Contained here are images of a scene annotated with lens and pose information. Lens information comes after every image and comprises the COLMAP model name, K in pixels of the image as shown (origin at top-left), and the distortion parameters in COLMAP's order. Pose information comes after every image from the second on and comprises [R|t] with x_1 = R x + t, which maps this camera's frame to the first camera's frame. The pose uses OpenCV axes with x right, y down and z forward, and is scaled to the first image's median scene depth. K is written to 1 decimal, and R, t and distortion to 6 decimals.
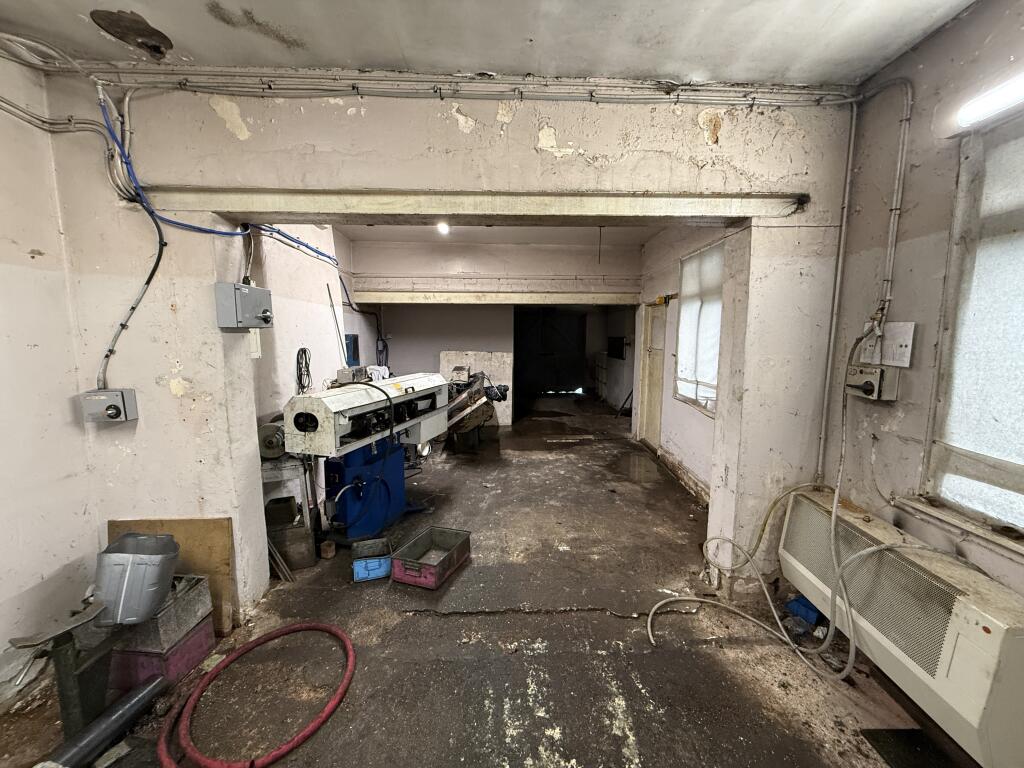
lens RADIAL K [[406.6, 0, 510.6], [0, 406.6, 381.3], [0, 0, 1]] dist [0.001217, -0.000078]
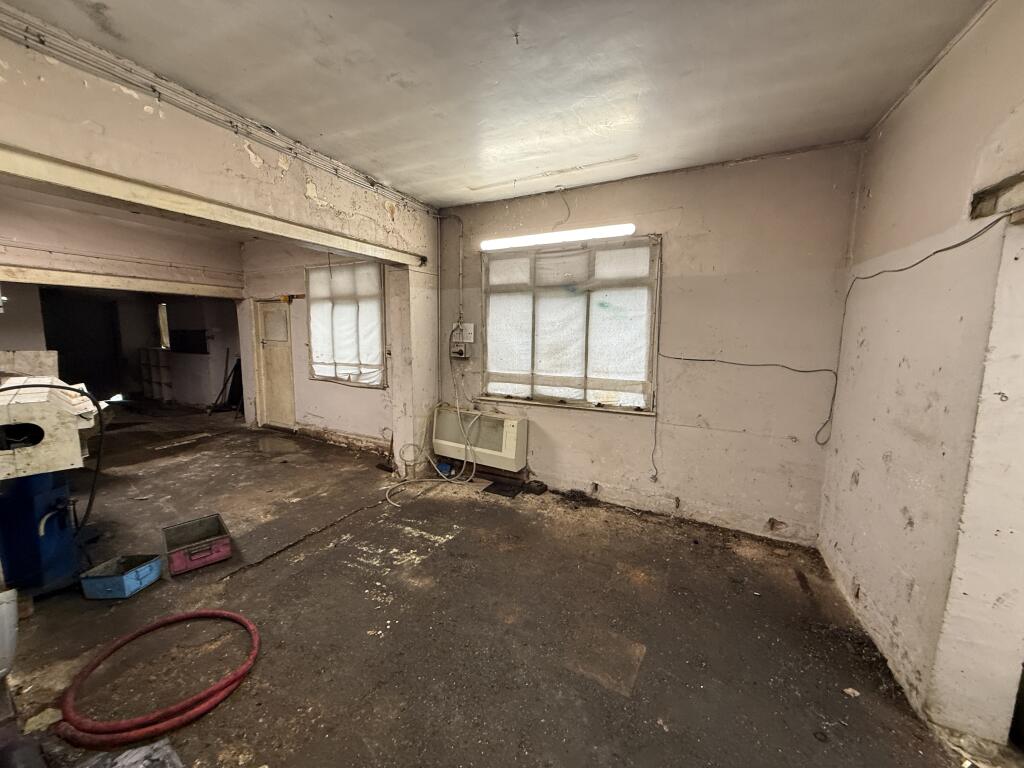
lens RADIAL K [[406.6, 0, 510.6], [0, 406.6, 381.3], [0, 0, 1]] dist [0.001217, -0.000078]
pose [[0.456895, -0.106496, 0.883123, -0.915177], [0.094839, 0.992981, 0.070677, 0.038263], [-0.884450, 0.051462, 0.463788, -0.251276]]
